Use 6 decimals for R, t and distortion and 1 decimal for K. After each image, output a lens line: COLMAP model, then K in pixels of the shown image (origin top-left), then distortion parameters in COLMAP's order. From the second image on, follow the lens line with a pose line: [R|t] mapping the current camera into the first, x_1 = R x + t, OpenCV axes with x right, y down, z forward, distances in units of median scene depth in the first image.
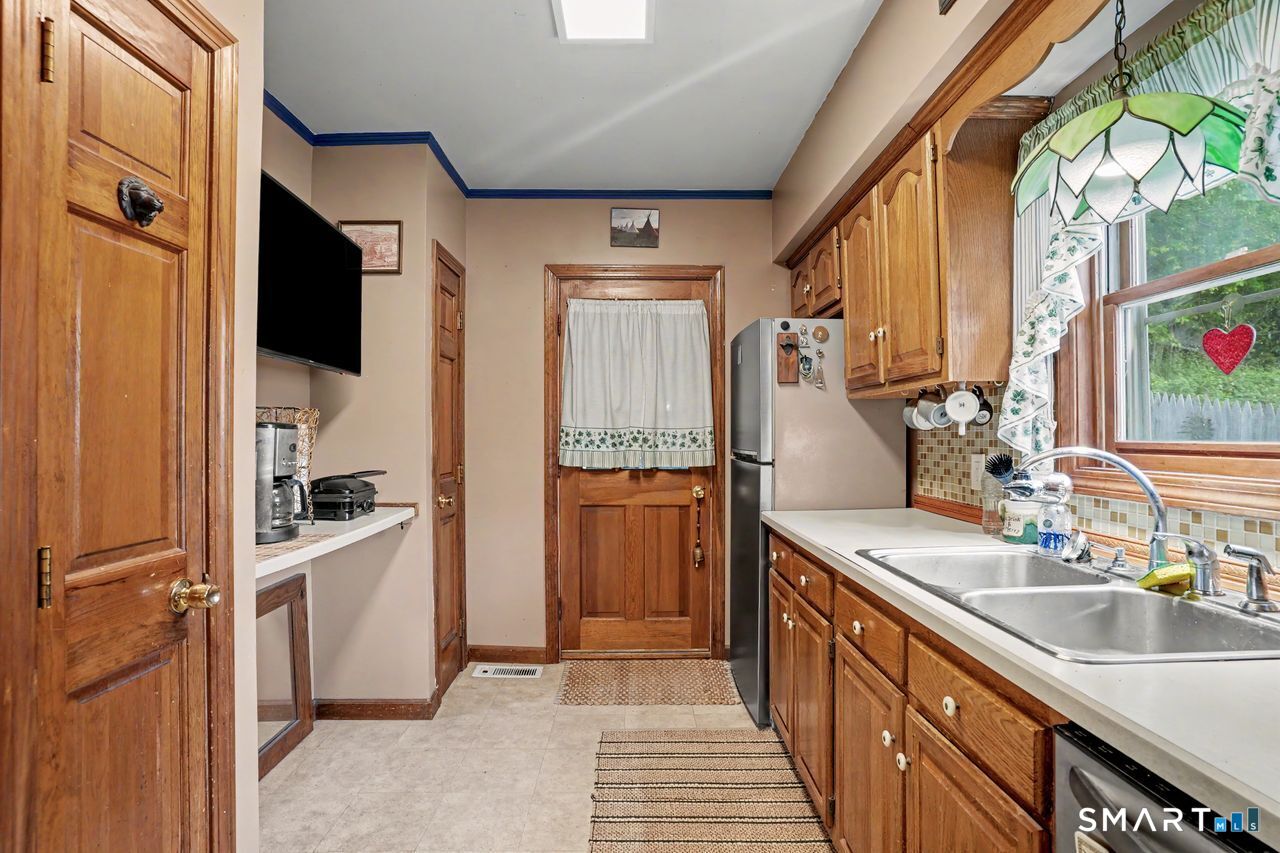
lens RADIAL K [[630.8, 0, 646.5], [0, 630.8, 424.6], [0, 0, 1]] dist [-0.058931, 0.017878]
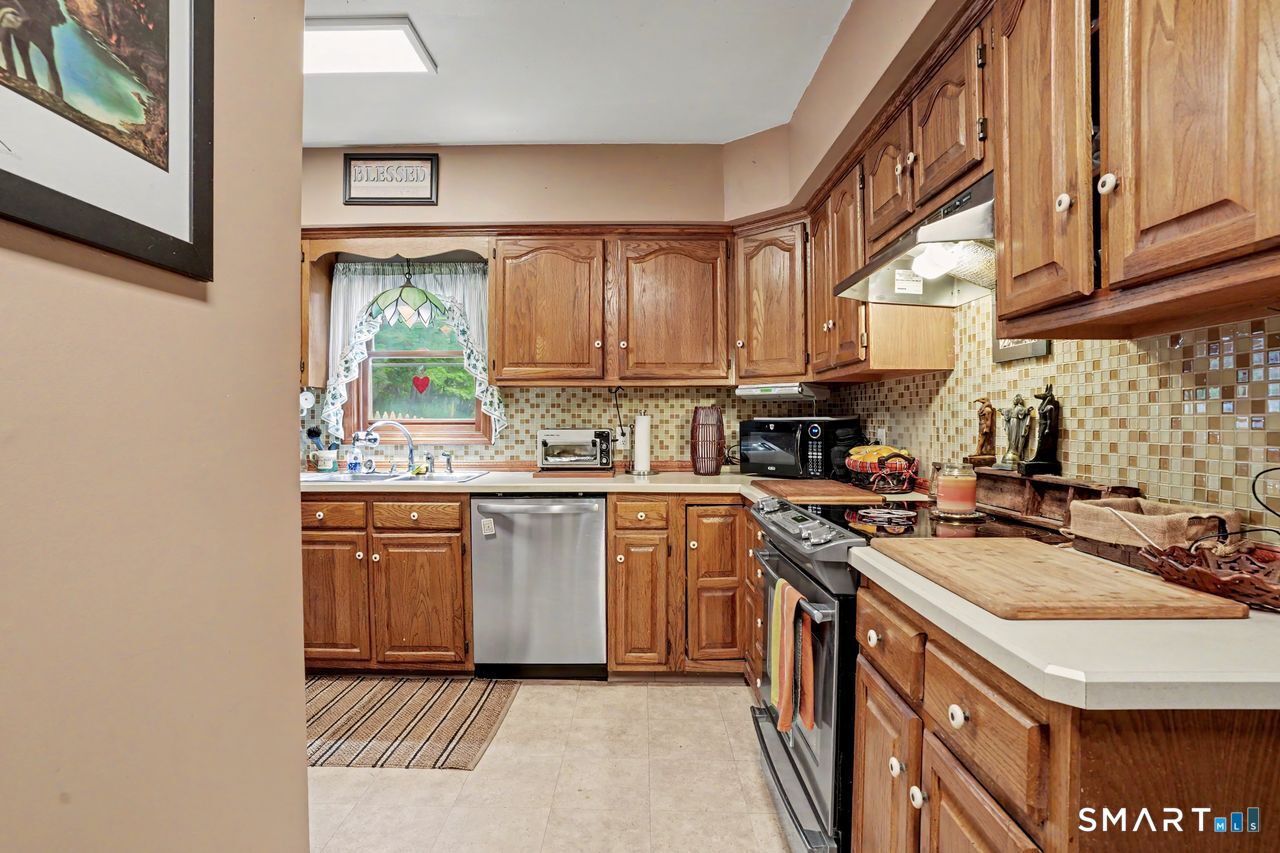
lens RADIAL K [[630.8, 0, 635.3], [0, 630.8, 426.4], [0, 0, 1]] dist [-0.058931, 0.017878]
pose [[0.019541, 0.001305, 0.999808, -0.905162], [-0.013717, 0.999905, -0.001037, 0.025325], [-0.999715, -0.013694, 0.019557, 0.003699]]
